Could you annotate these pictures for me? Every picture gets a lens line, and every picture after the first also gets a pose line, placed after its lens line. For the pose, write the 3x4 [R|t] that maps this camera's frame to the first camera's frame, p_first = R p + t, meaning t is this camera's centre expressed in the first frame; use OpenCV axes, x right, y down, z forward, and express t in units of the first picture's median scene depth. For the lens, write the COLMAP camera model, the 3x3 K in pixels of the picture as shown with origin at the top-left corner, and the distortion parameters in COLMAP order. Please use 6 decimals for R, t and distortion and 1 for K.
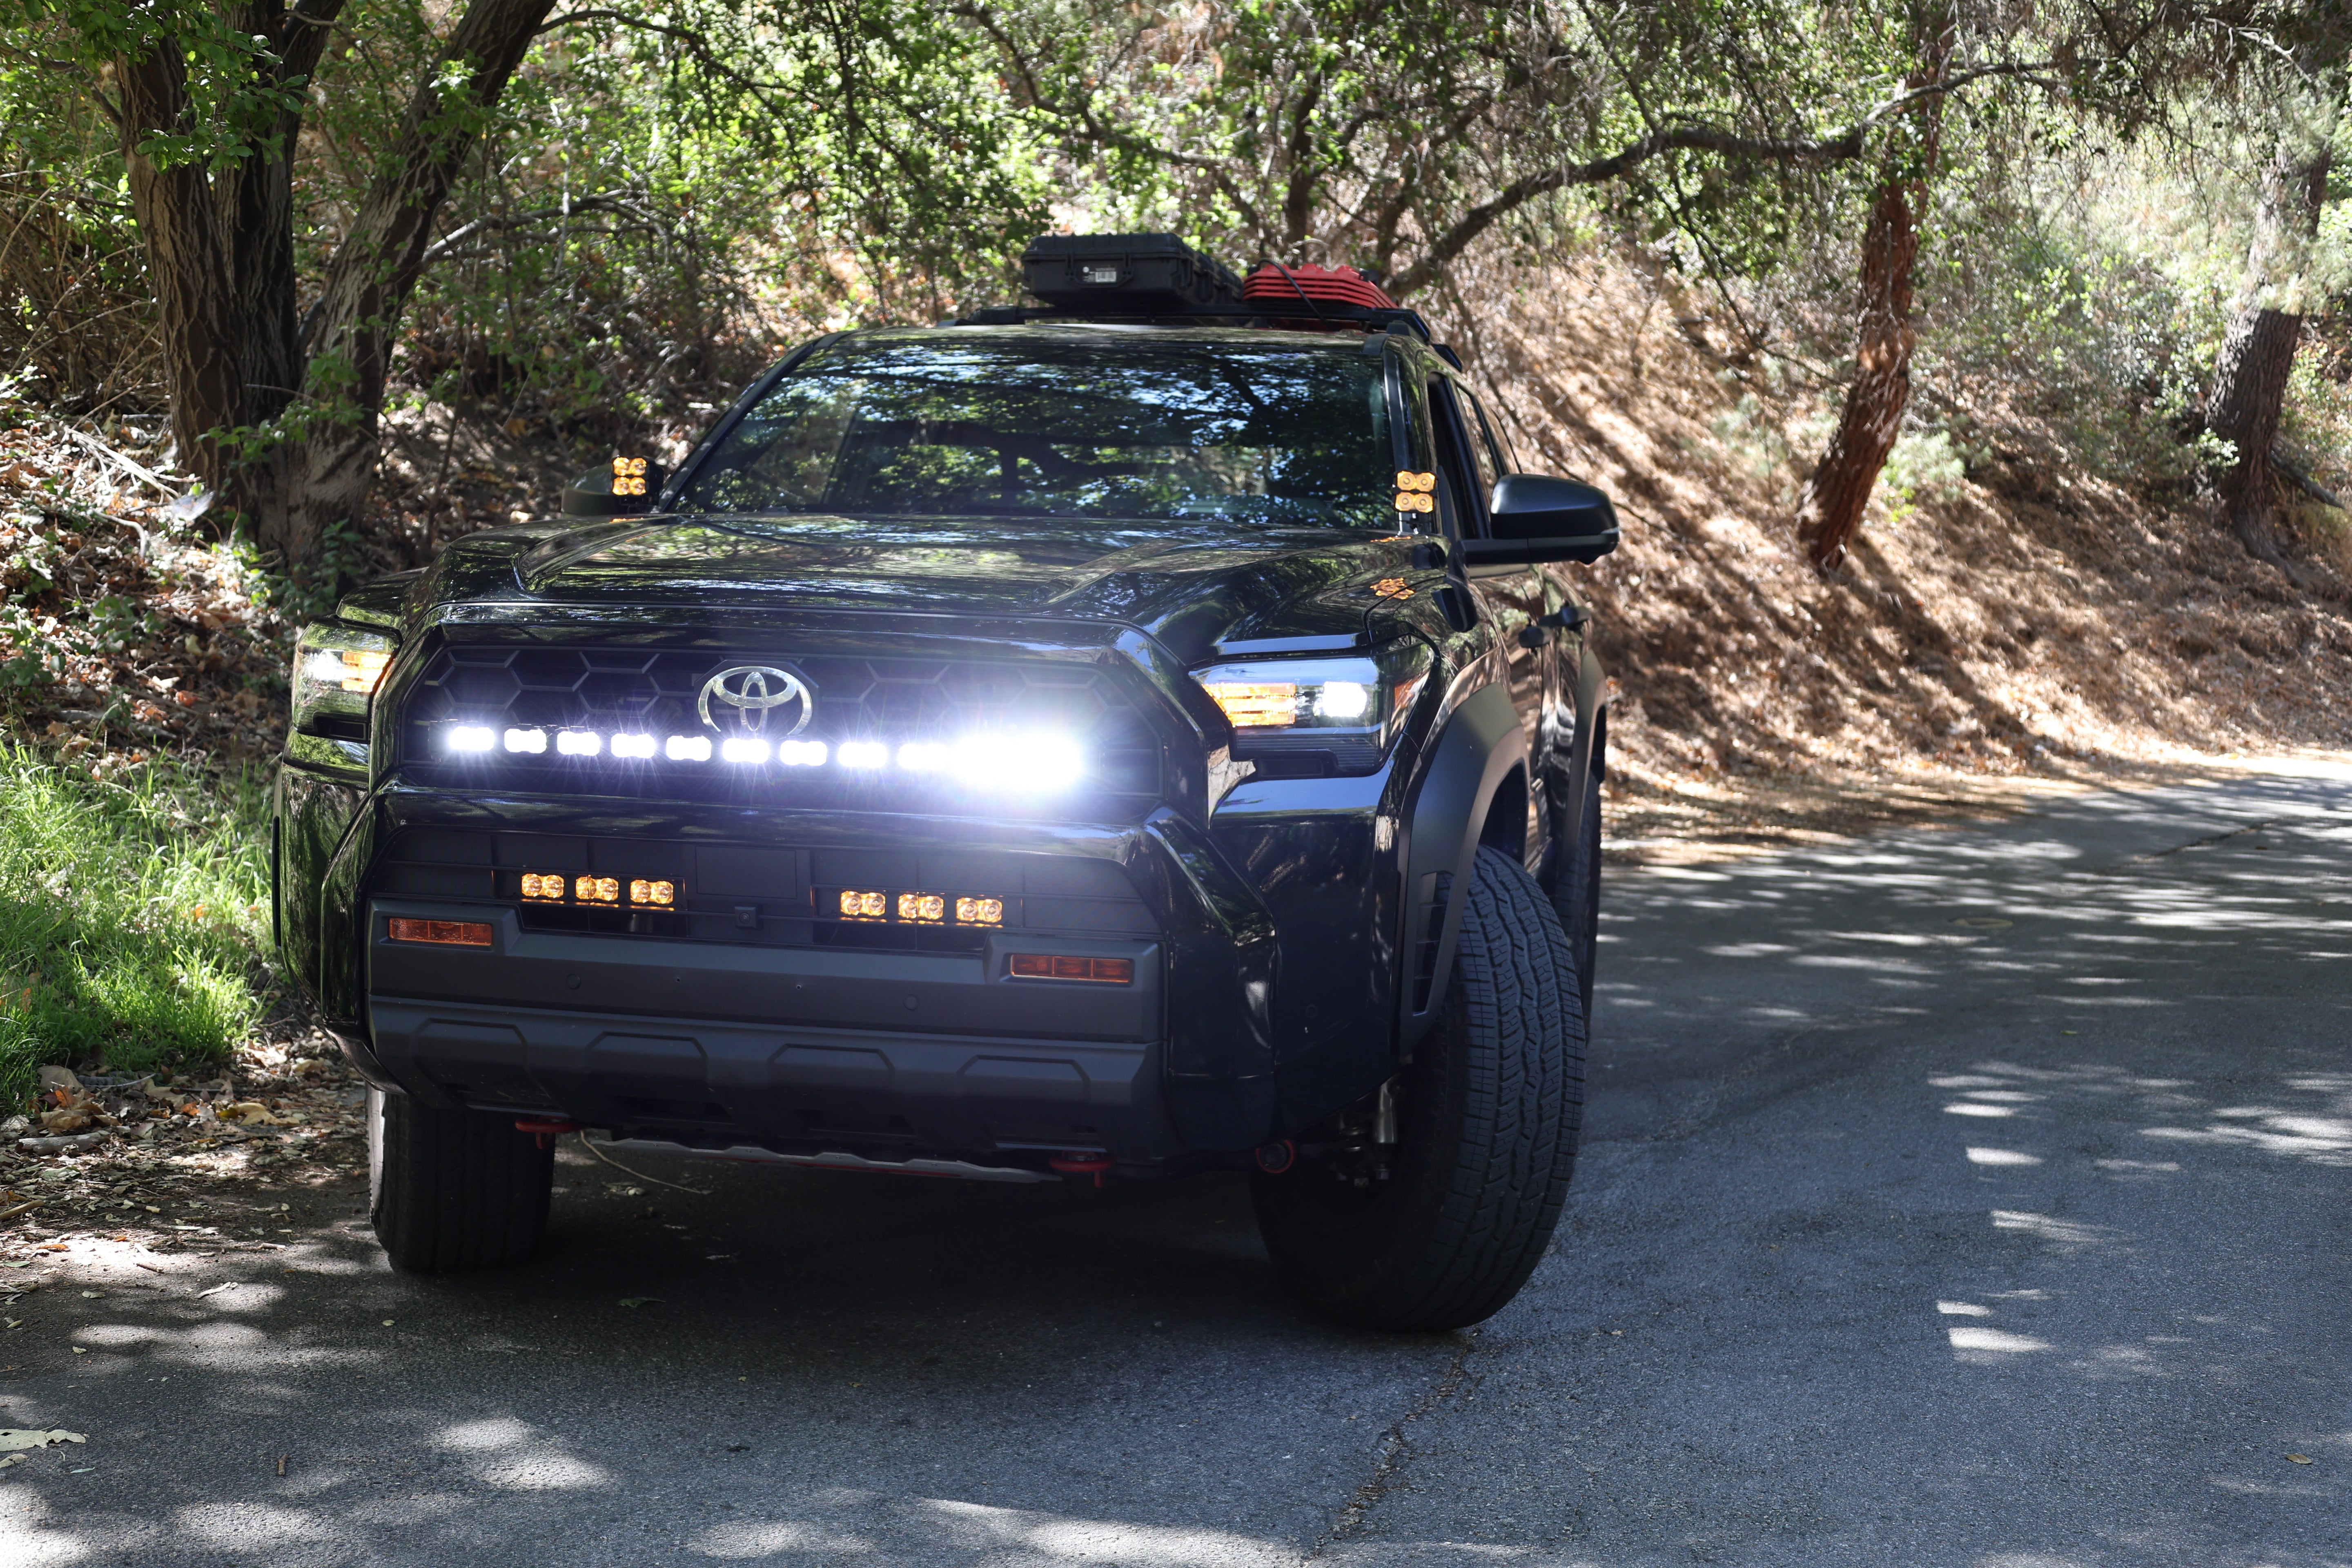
lens RADIAL K [[2830.1, 0, 1196.5], [0, 2830.1, 771.8], [0, 0, 1]] dist [0.030702, 0.000000]
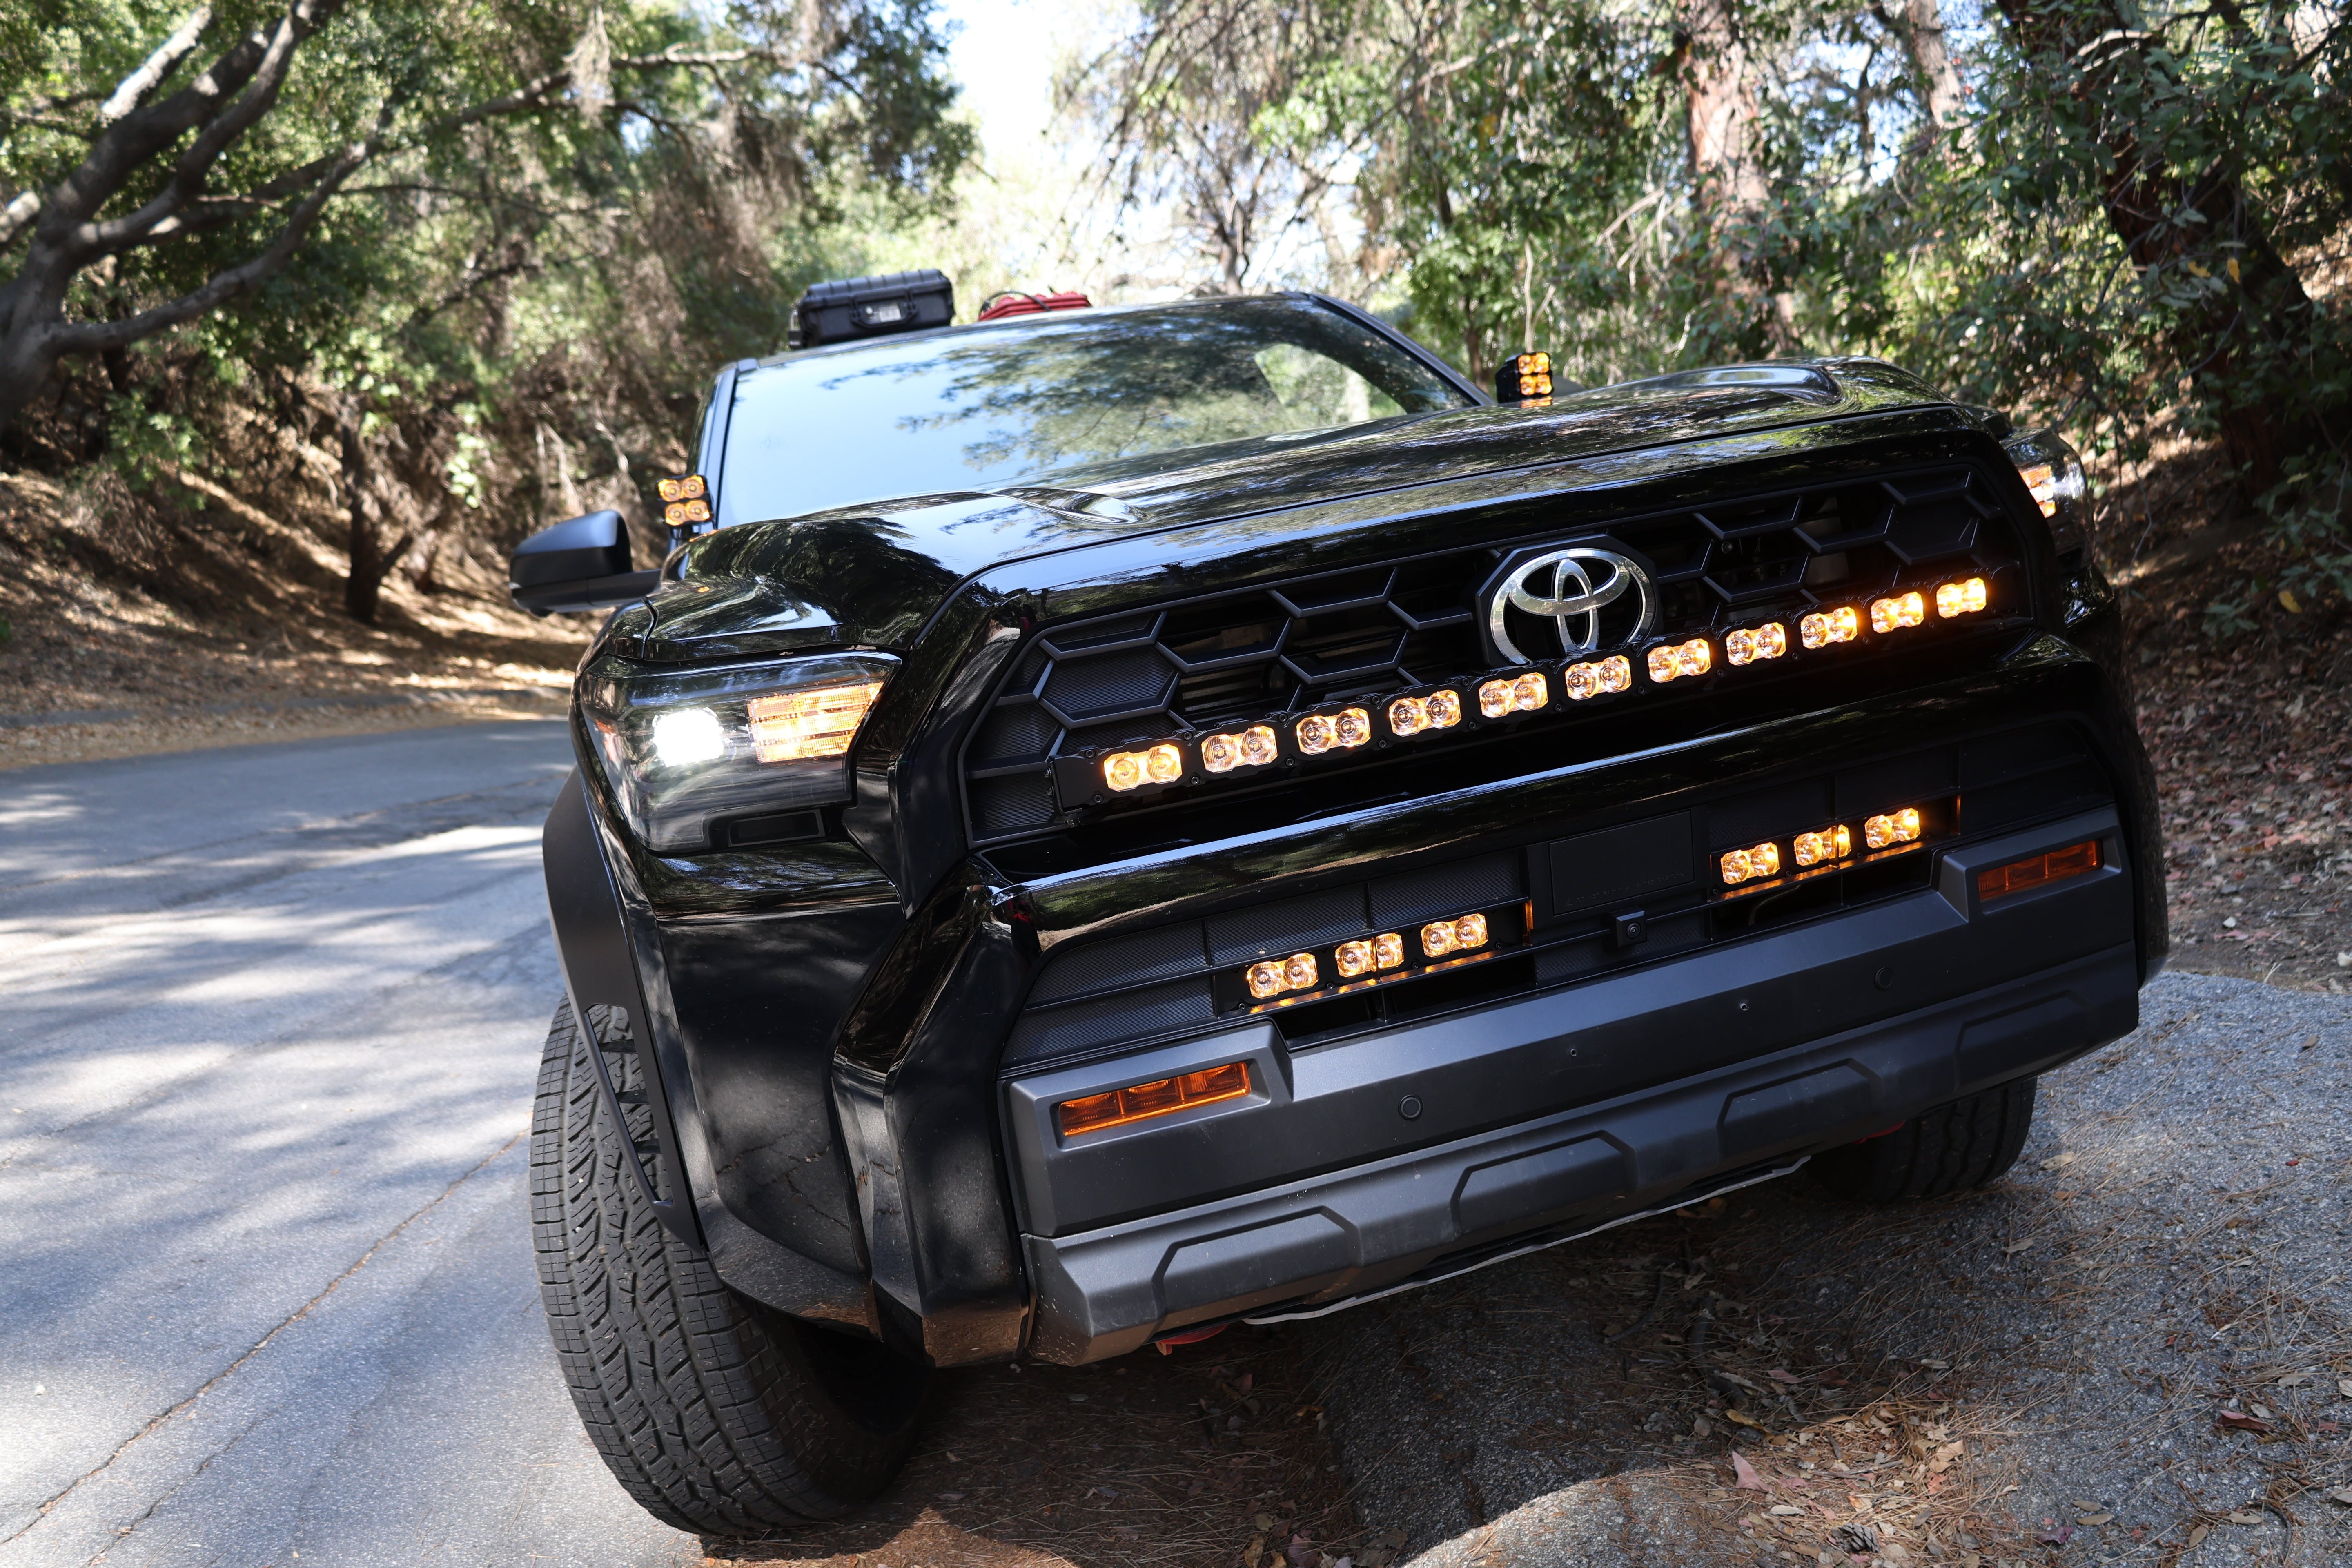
lens RADIAL K [[1783.2, 0, 1181.4], [0, 1783.2, 806.0], [0, 0, 1]] dist [-0.005399, -0.000159]
pose [[0.866362, -0.230869, 0.442851, -0.415376], [0.230705, 0.971462, 0.055113, -0.022562], [-0.442937, 0.054420, 0.894900, 0.661527]]
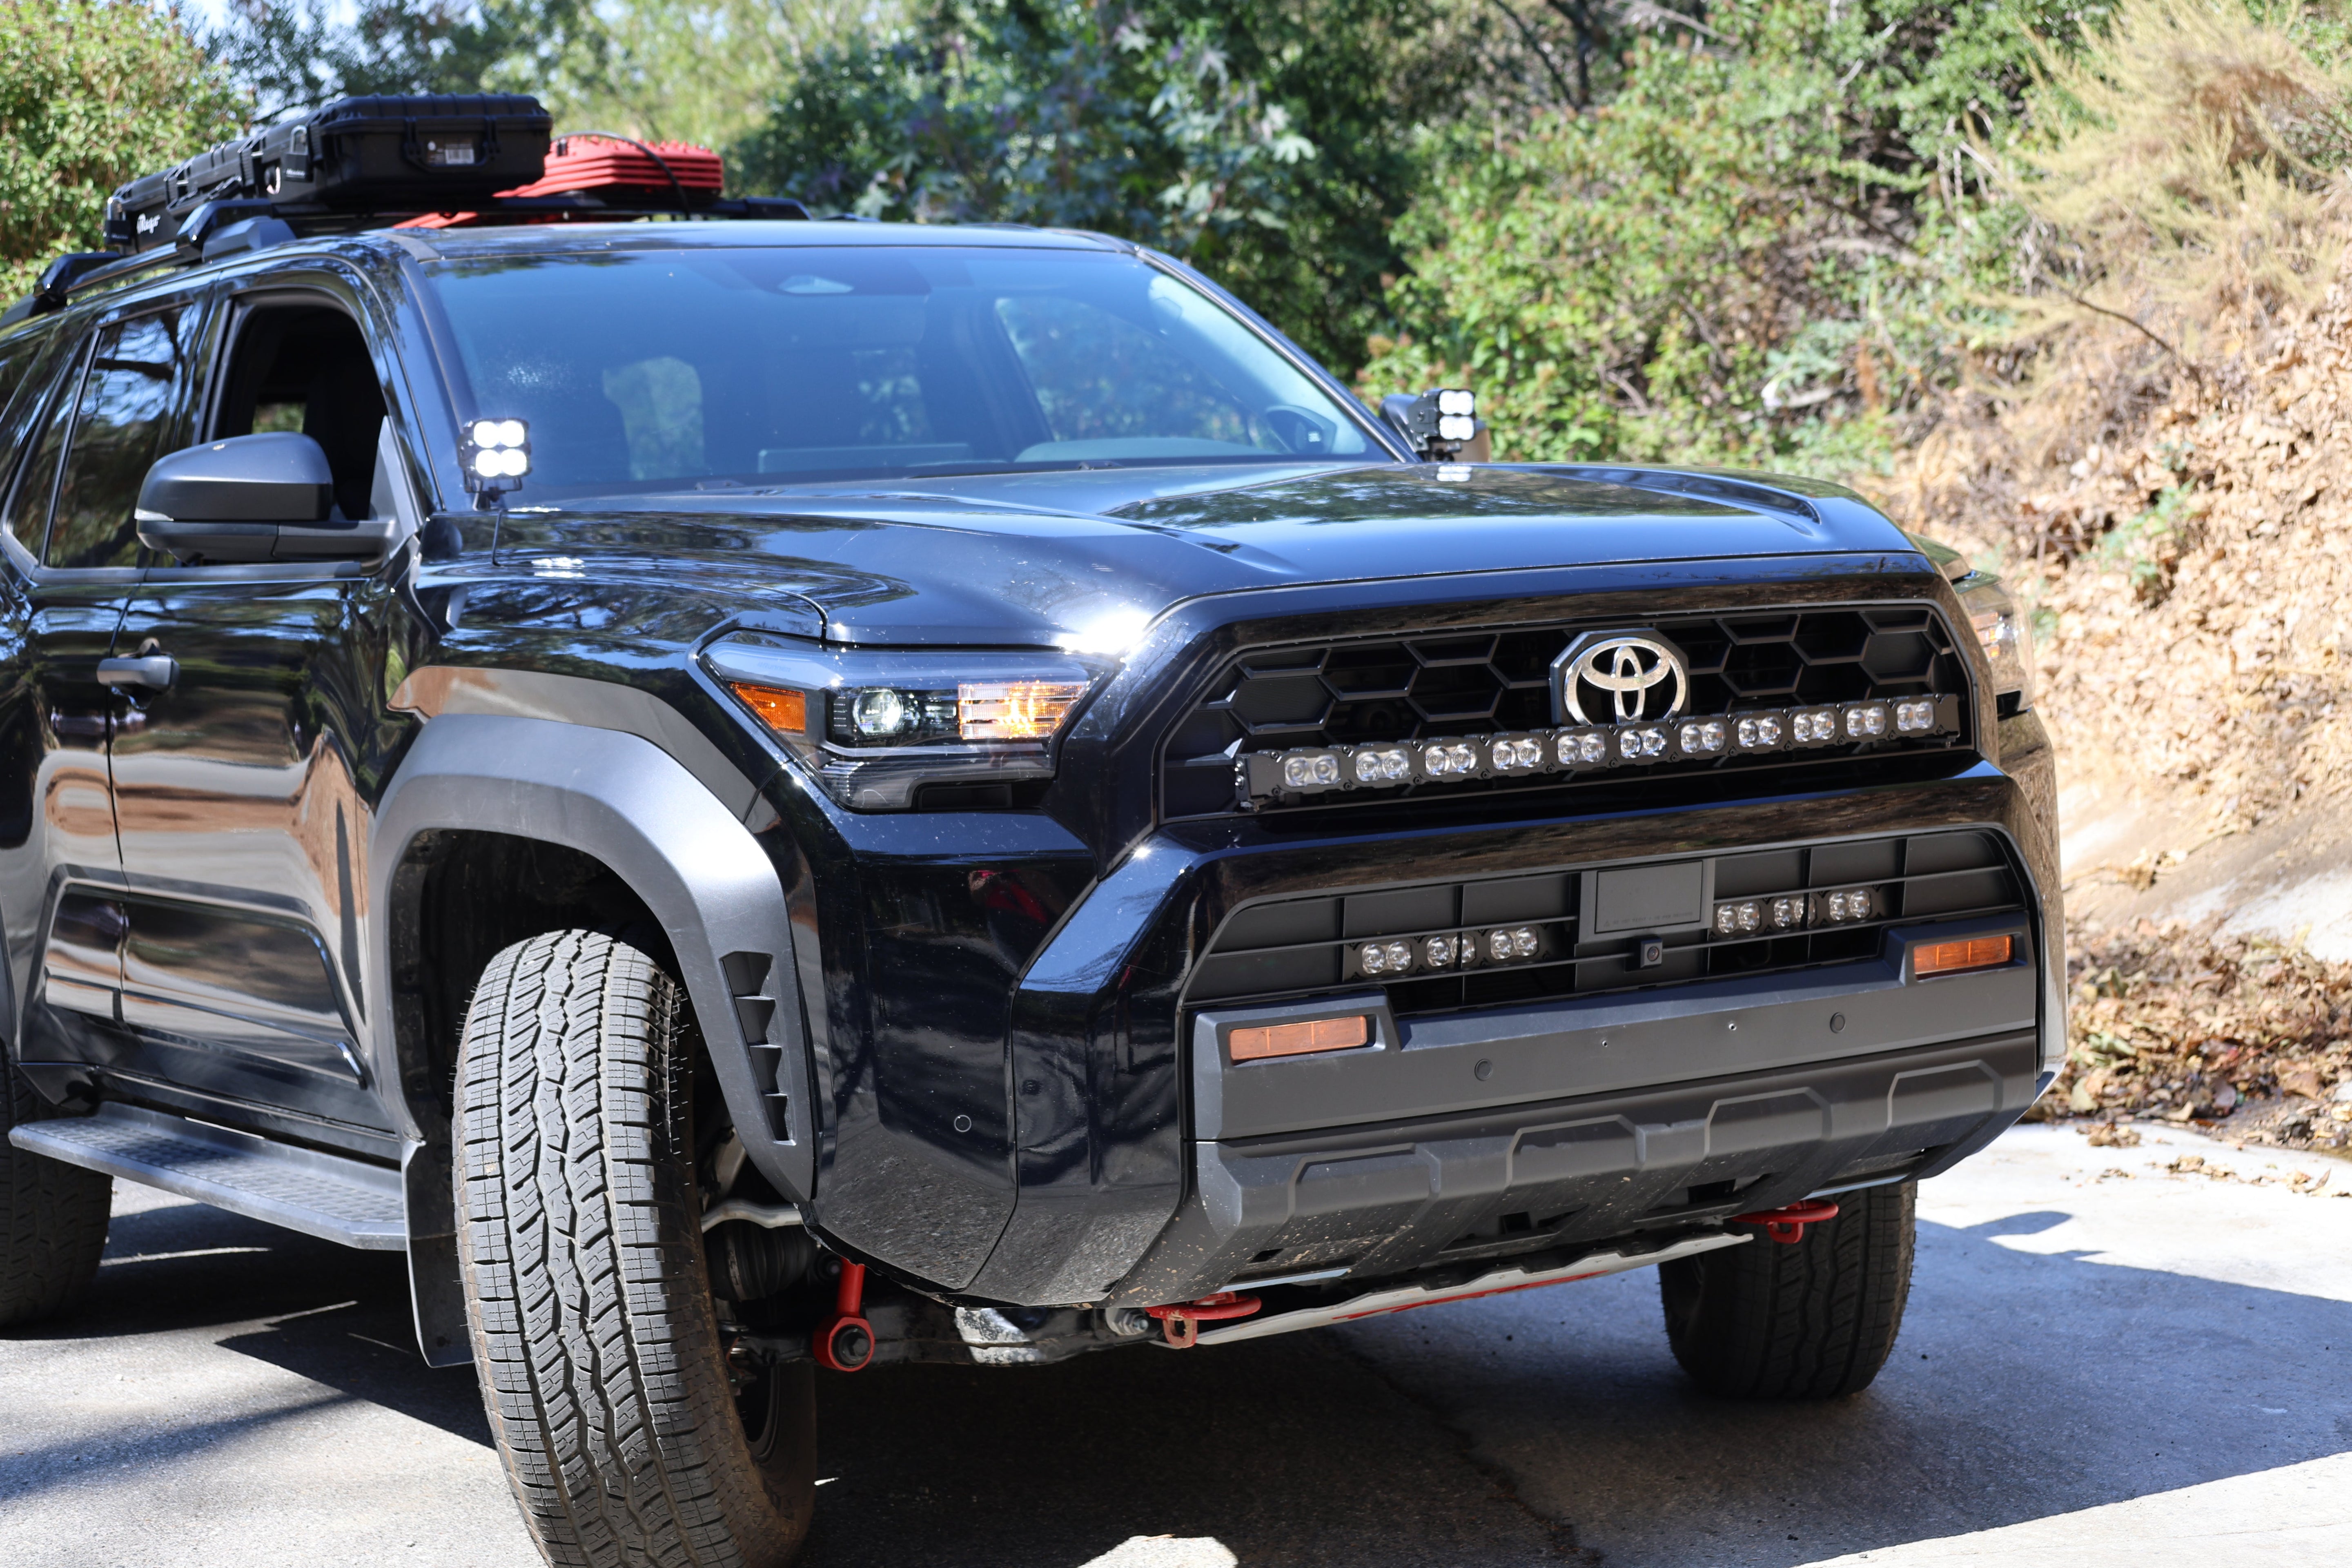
lens RADIAL K [[4142.2, 0, 1166.4], [0, 4142.2, 784.4], [0, 0, 1]] dist [0.001338, 0.000000]
pose [[0.740796, -0.100533, 0.664164, -1.001744], [0.117139, 0.992921, 0.019643, -0.033680], [-0.661438, 0.063248, 0.747328, 0.214435]]
